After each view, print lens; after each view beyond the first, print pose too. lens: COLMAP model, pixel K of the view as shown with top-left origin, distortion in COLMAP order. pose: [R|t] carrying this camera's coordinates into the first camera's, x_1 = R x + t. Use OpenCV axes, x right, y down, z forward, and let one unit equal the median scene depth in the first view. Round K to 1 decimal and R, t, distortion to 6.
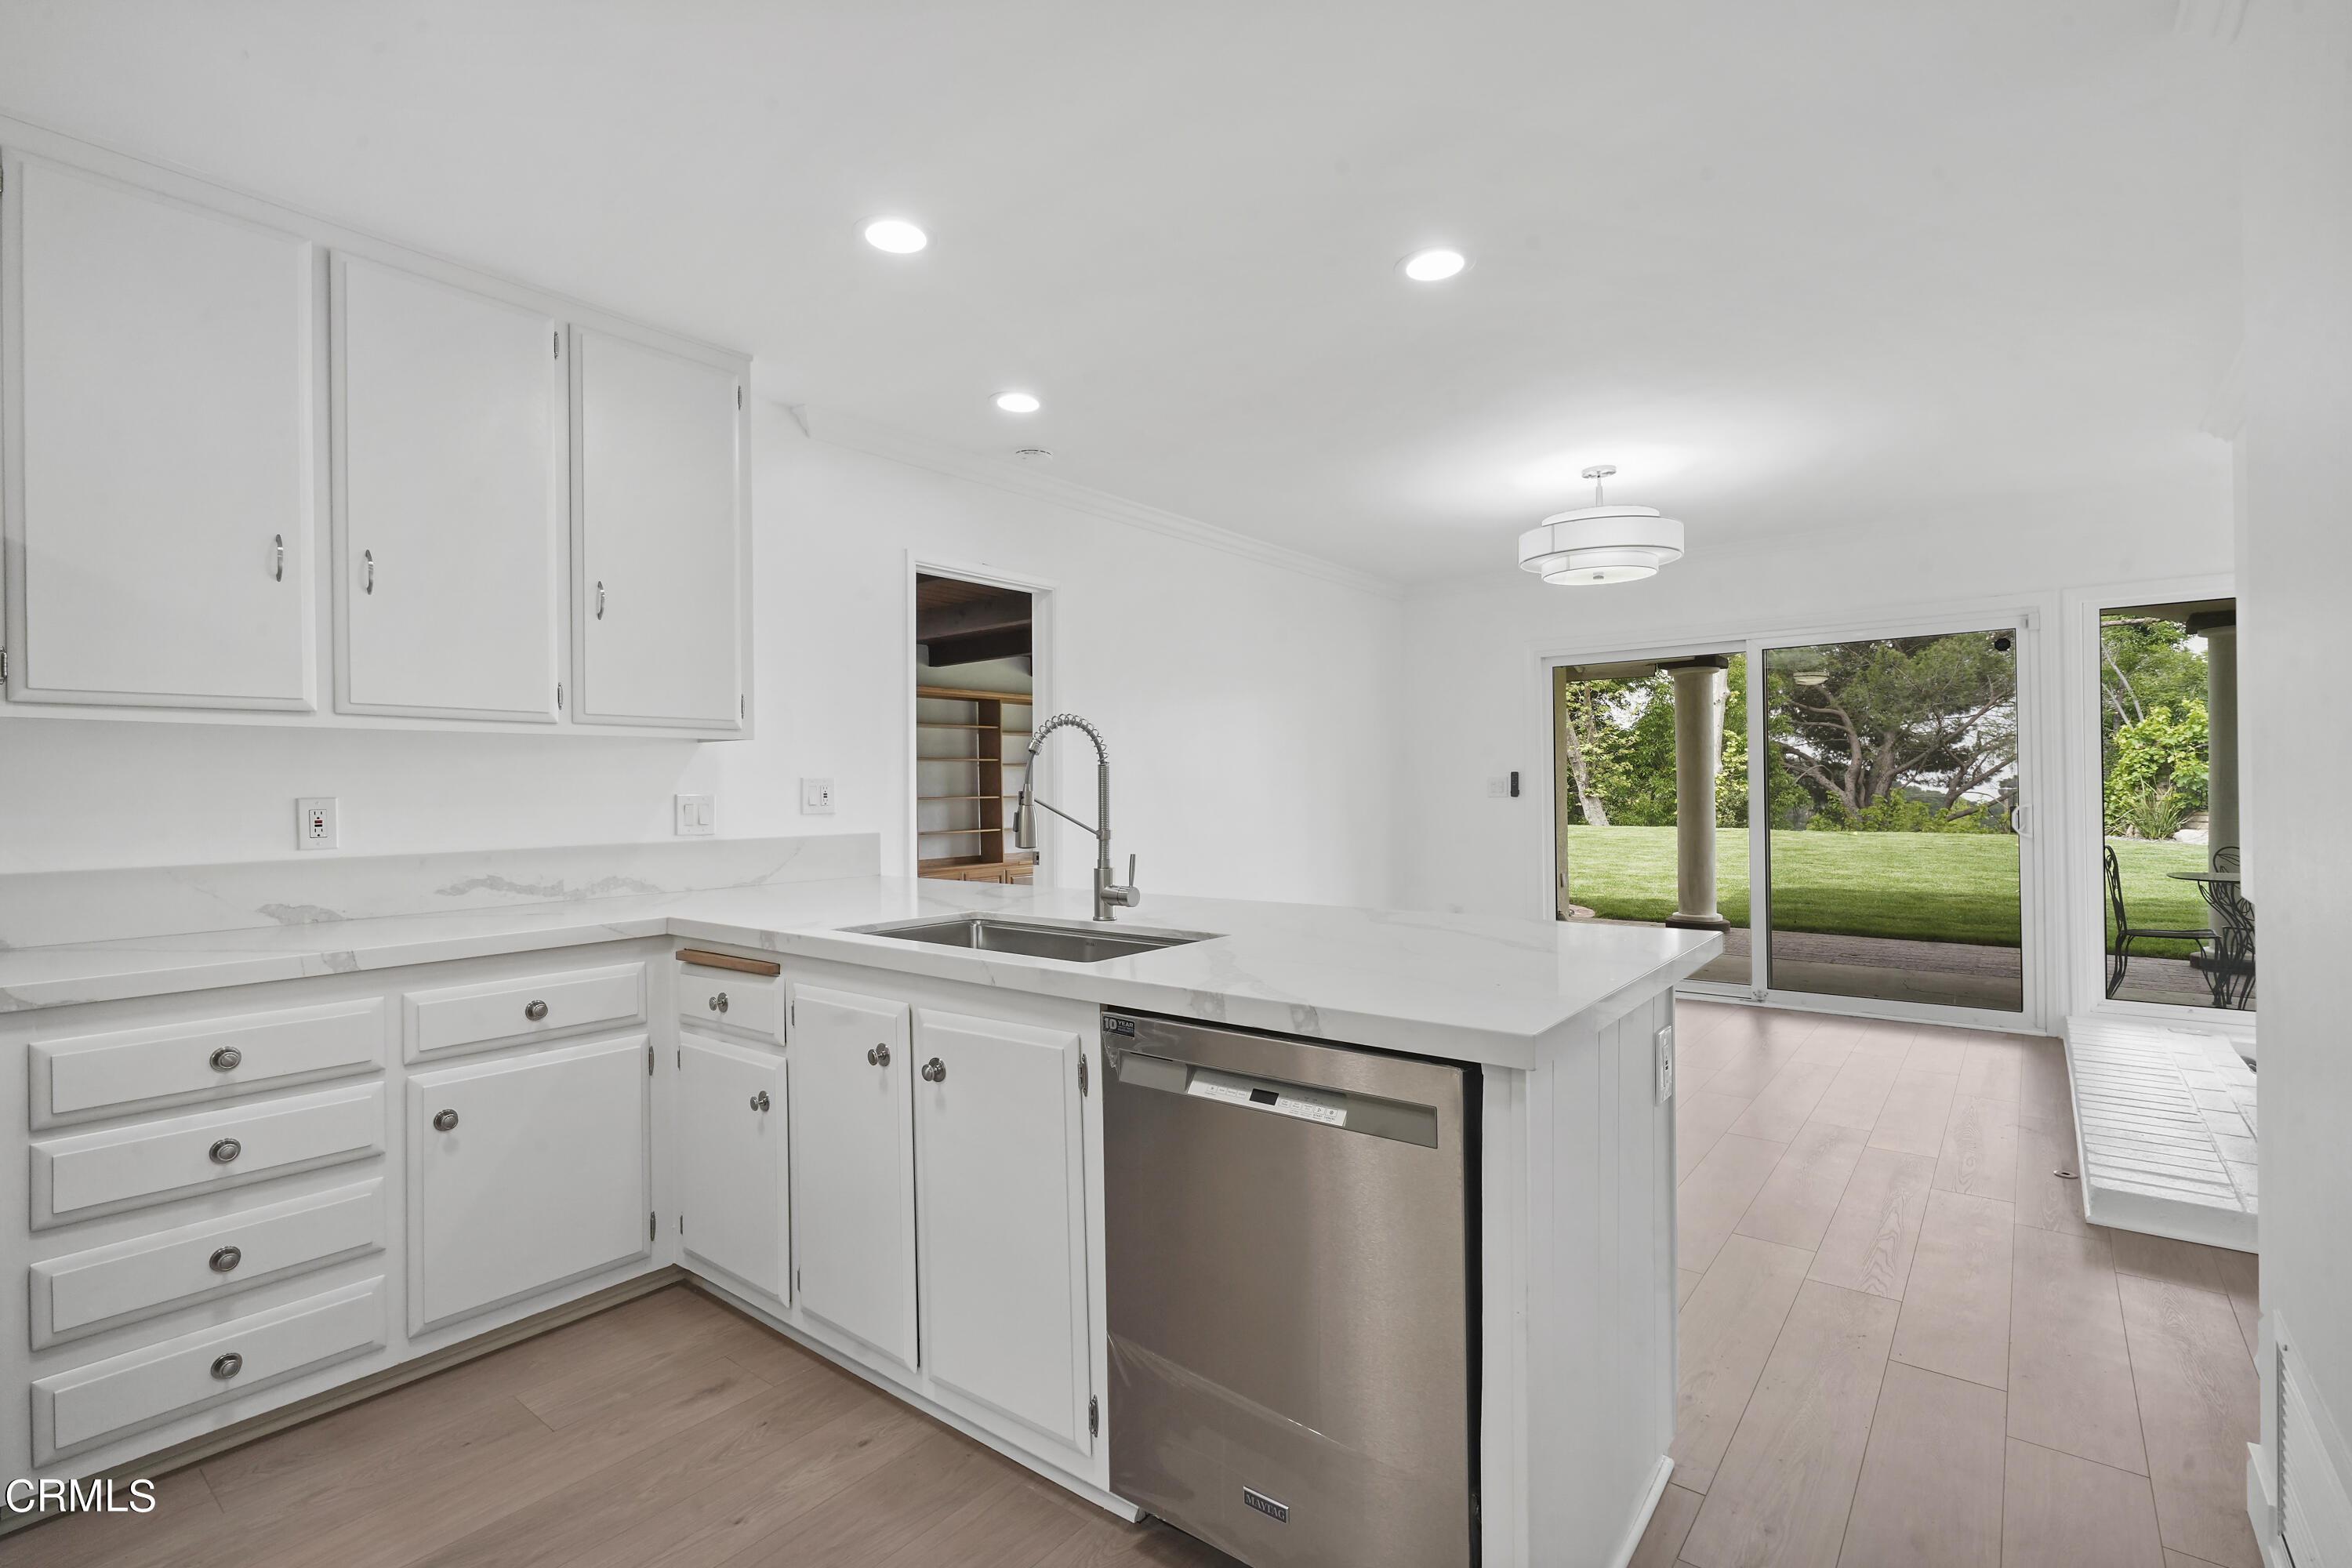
lens RADIAL K [[1078.6, 0, 1162.3], [0, 1078.6, 785.6], [0, 0, 1]] dist [-0.010805, 0.004310]
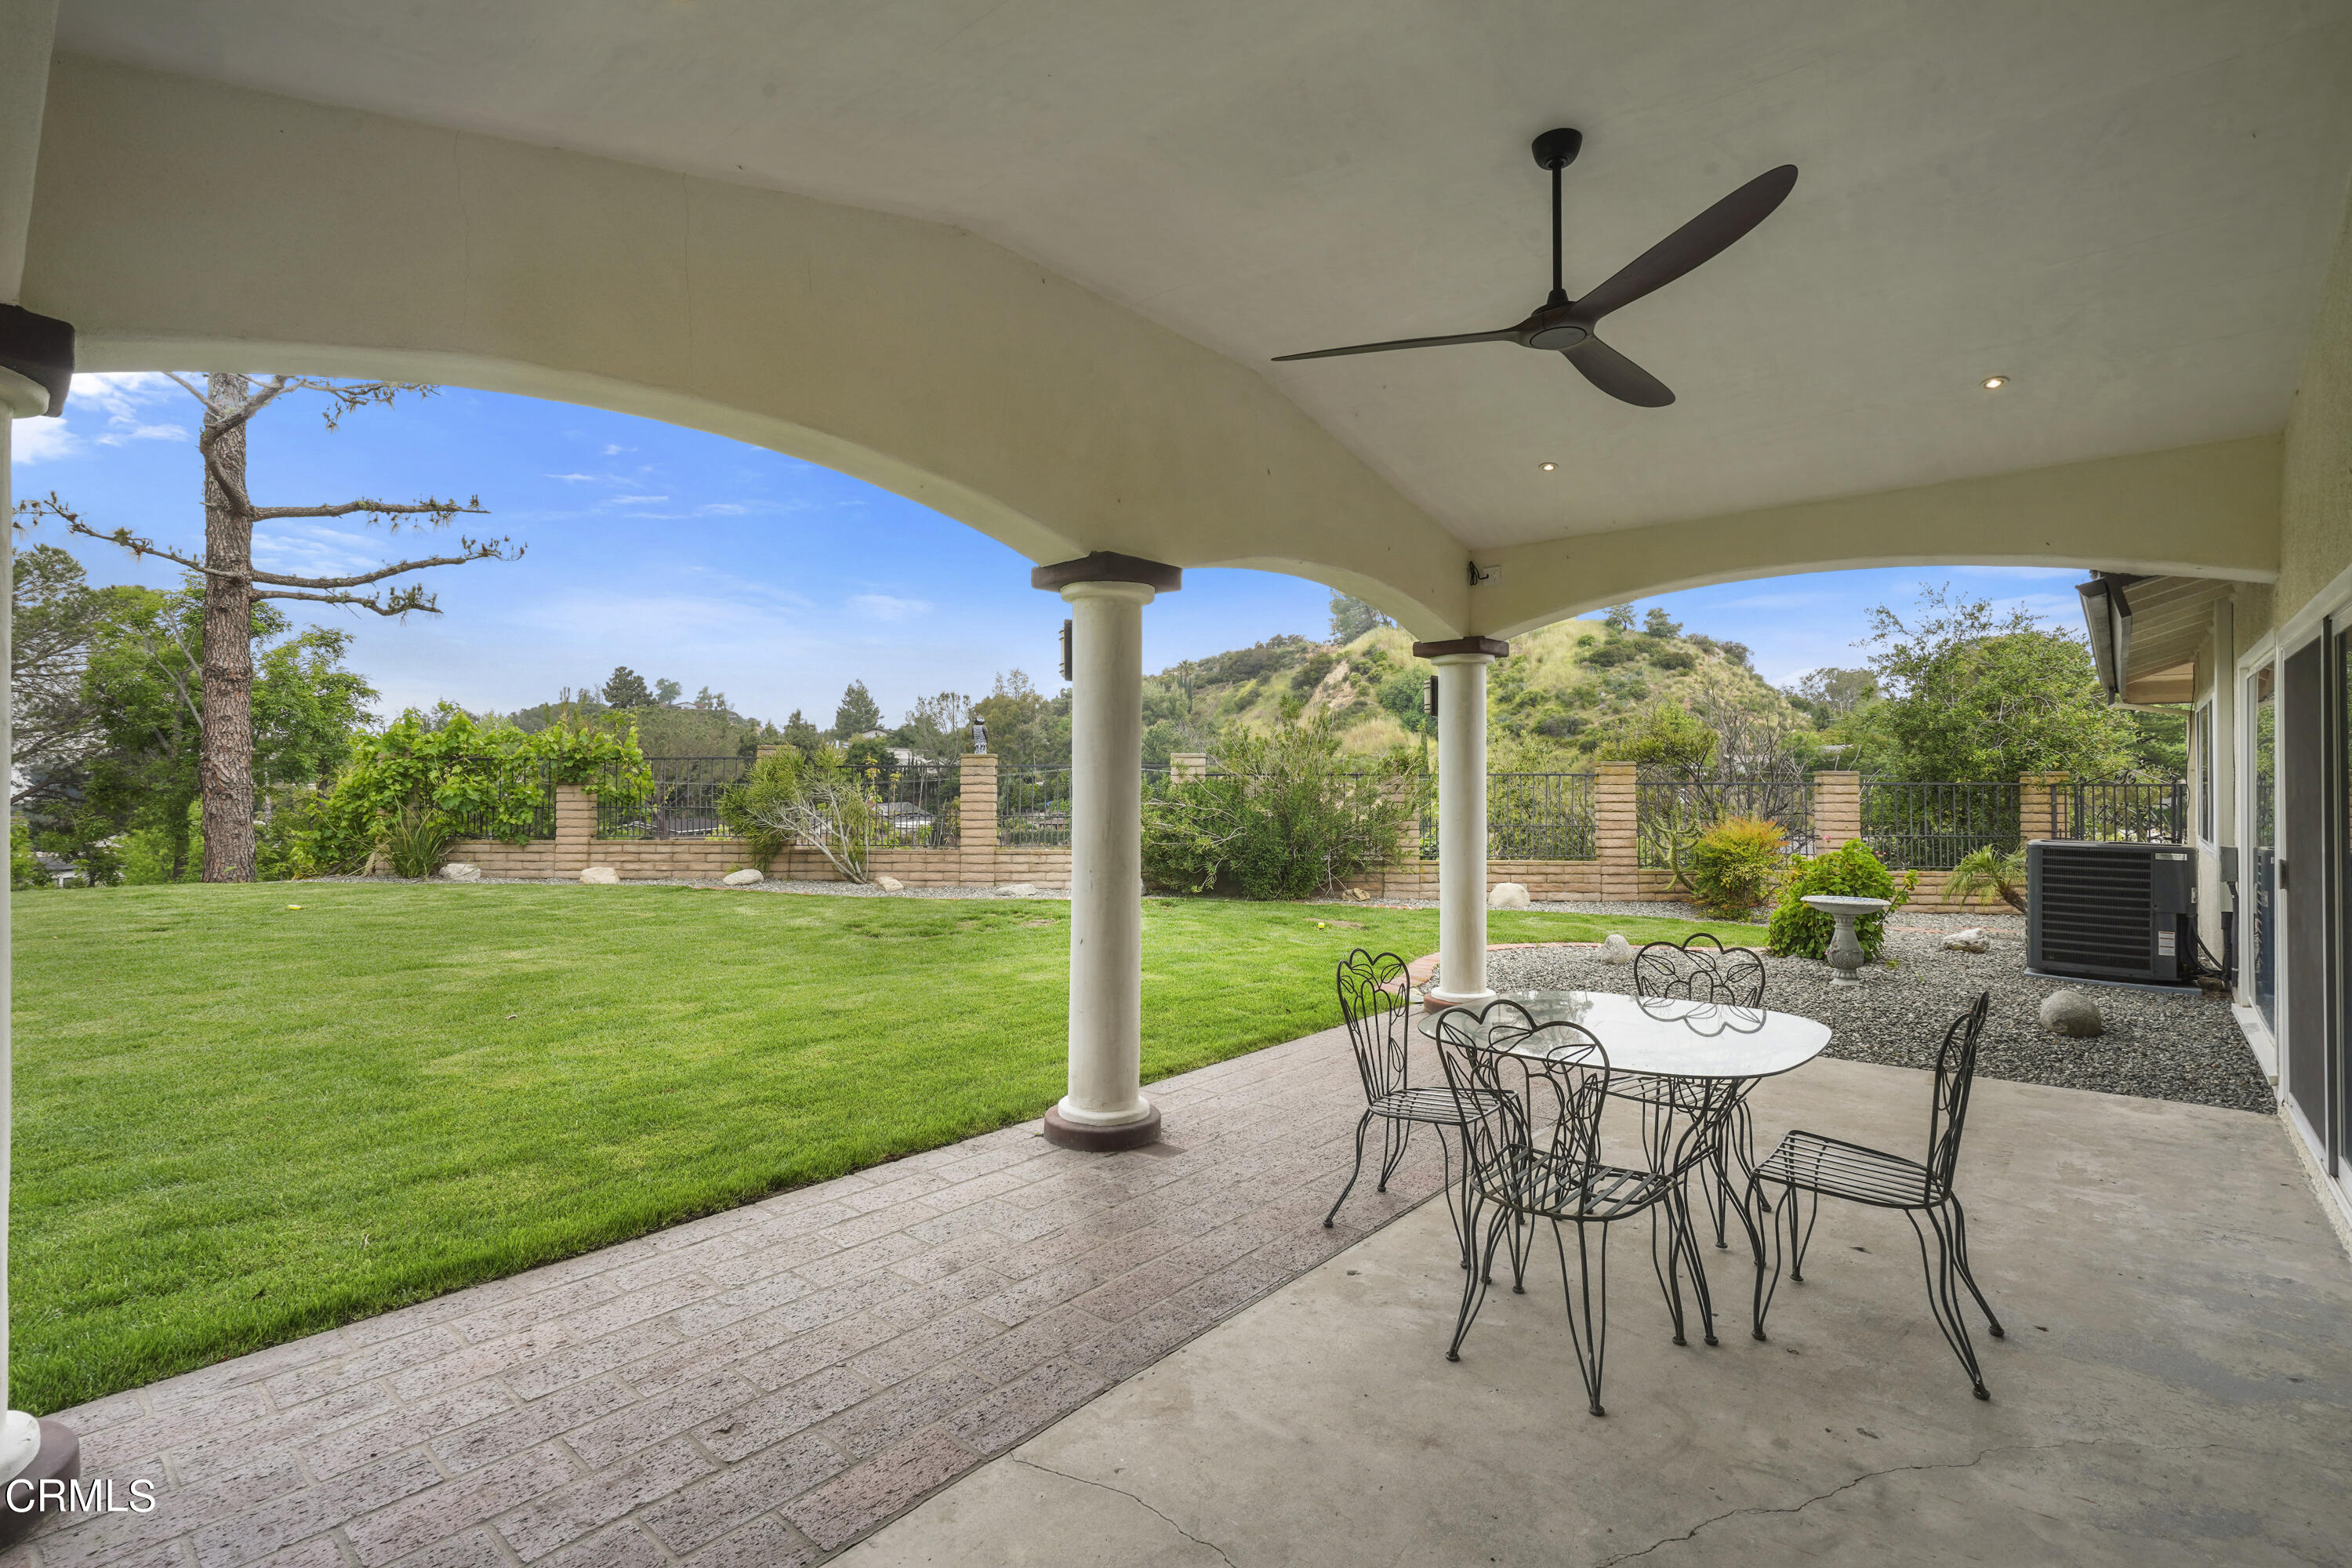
lens RADIAL K [[1078.6, 0, 1160.1], [0, 1078.6, 766.6], [0, 0, 1]] dist [-0.010805, 0.004310]
pose [[0.039846, 0.027331, 0.998832, 1.137153], [-0.006795, 0.999610, -0.027081, -0.080212], [-0.999183, -0.005708, 0.040016, 2.817881]]
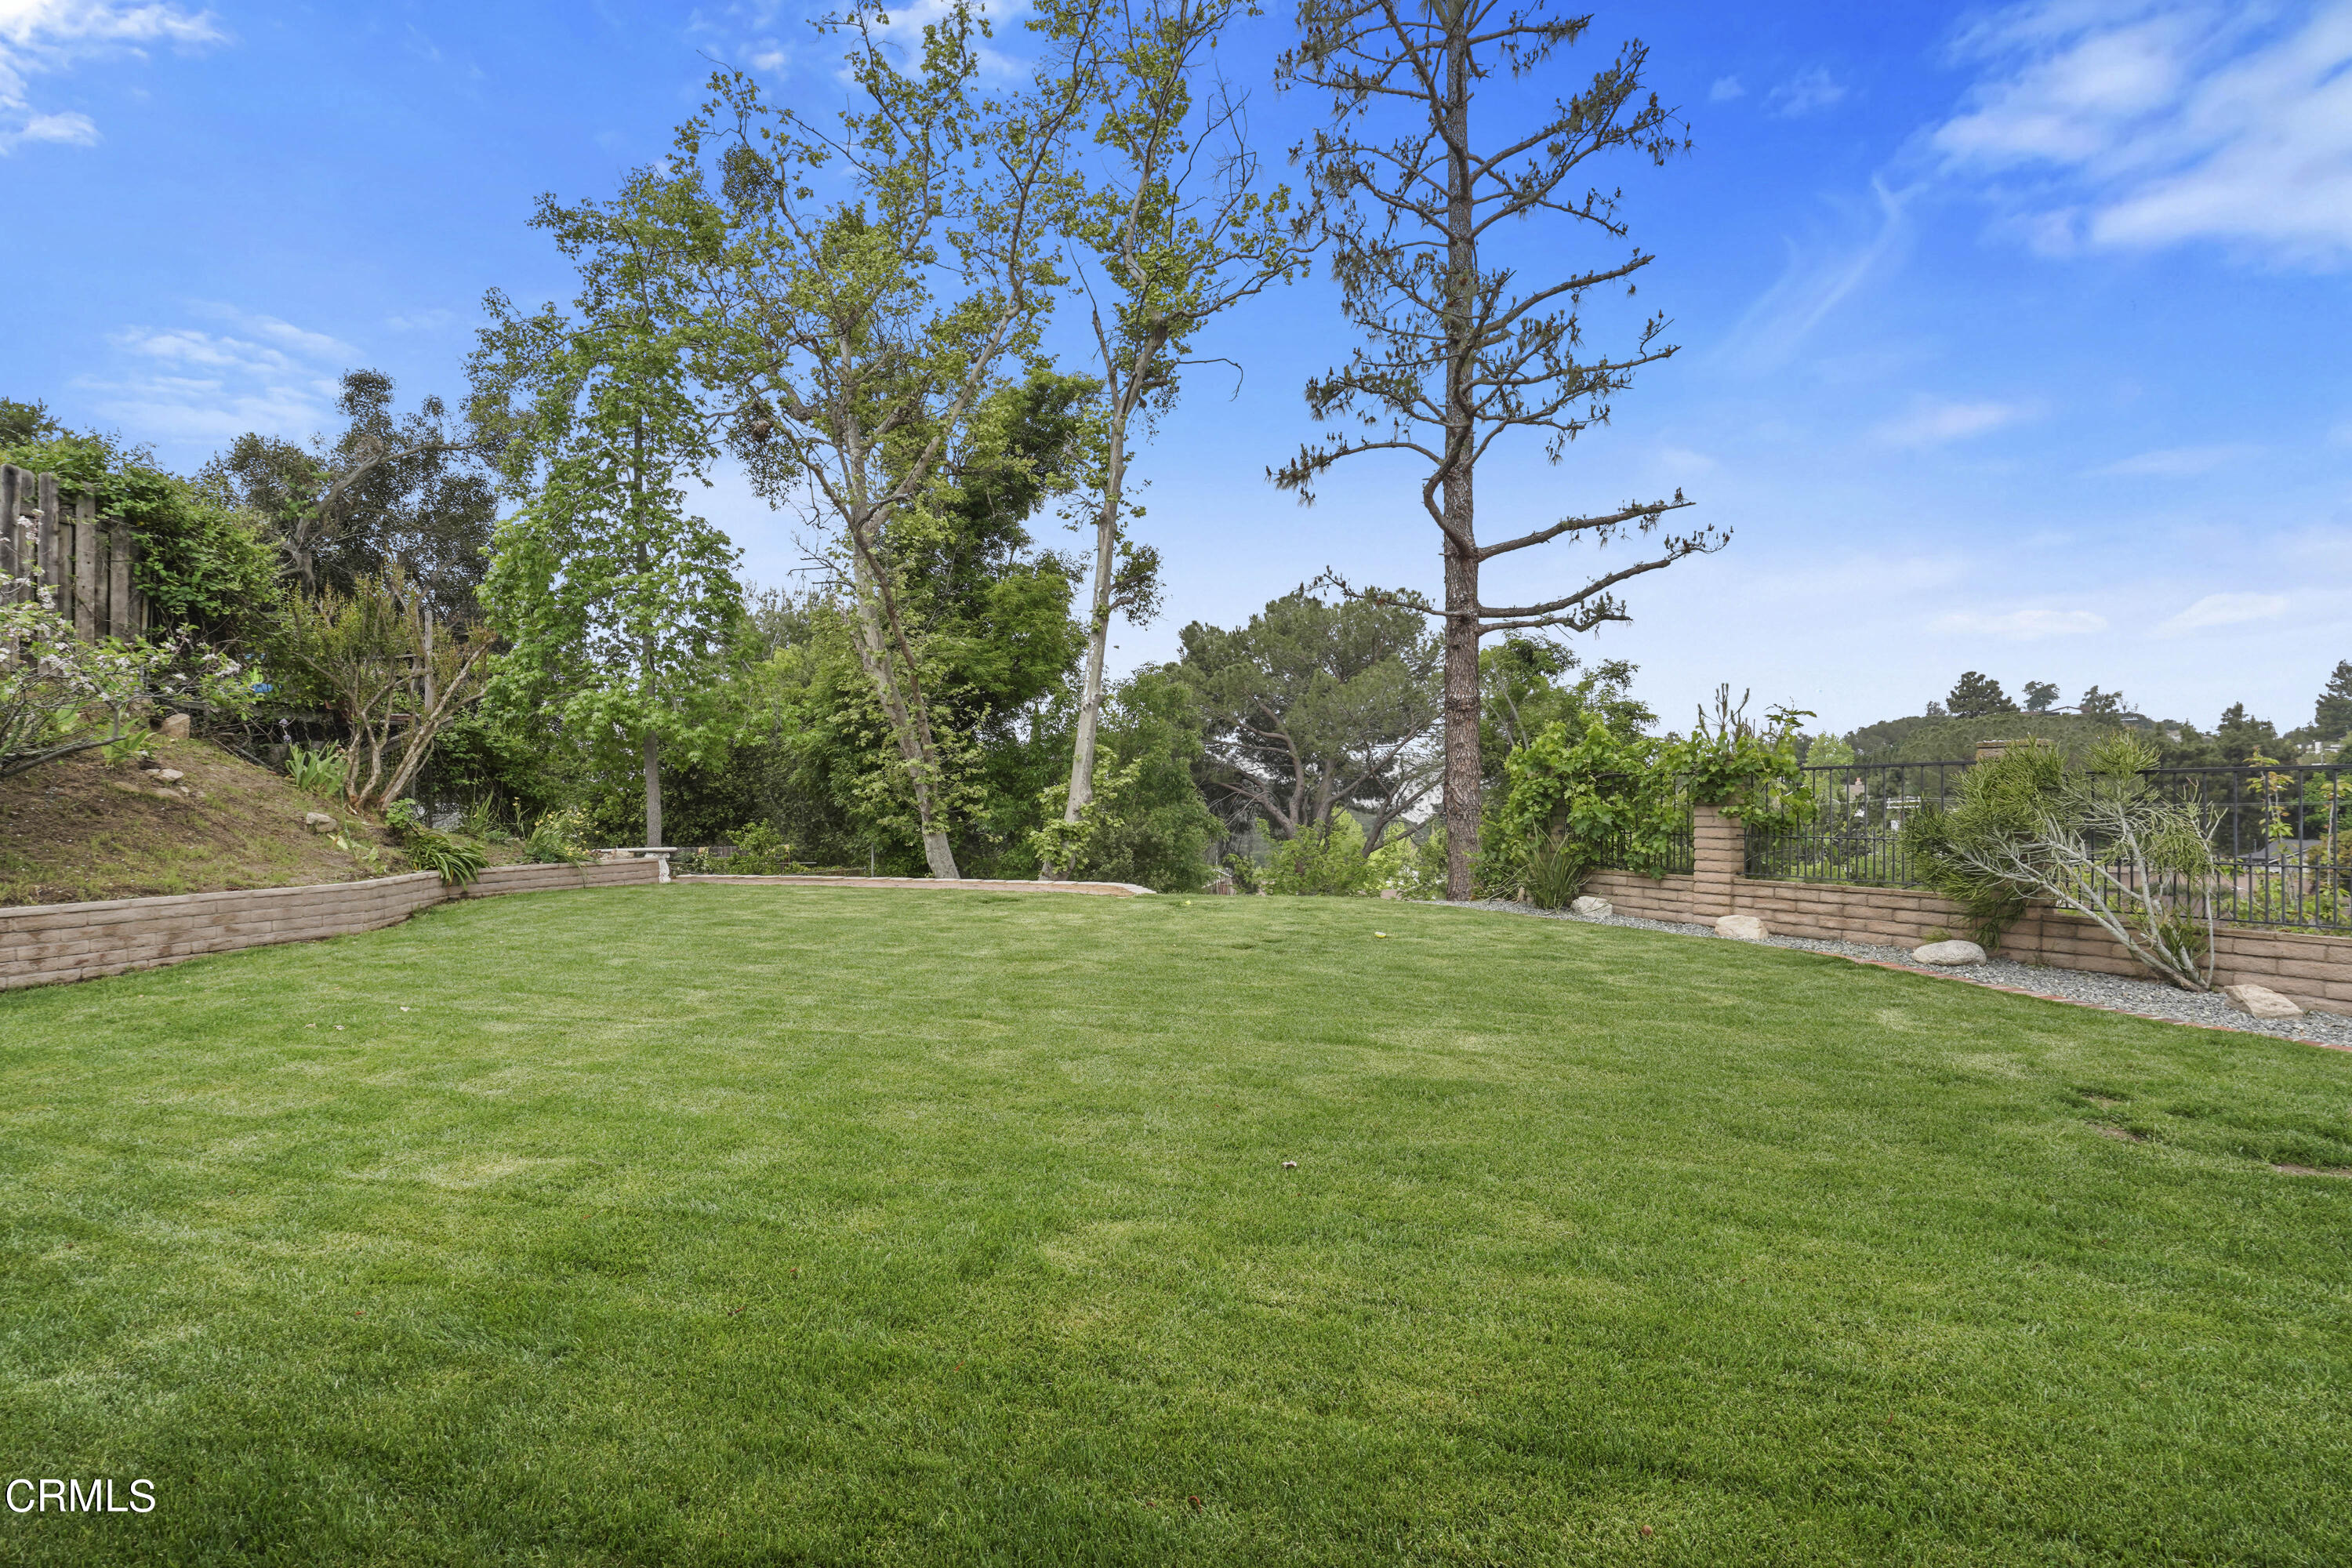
lens RADIAL K [[1078.6, 0, 1158.8], [0, 1078.6, 782.9], [0, 0, 1]] dist [-0.010805, 0.004310]
pose [[0.915578, 0.017397, 0.401763, 2.680926], [-0.009841, 0.999734, -0.020863, -0.094180], [-0.402019, 0.015148, 0.915506, 3.002895]]
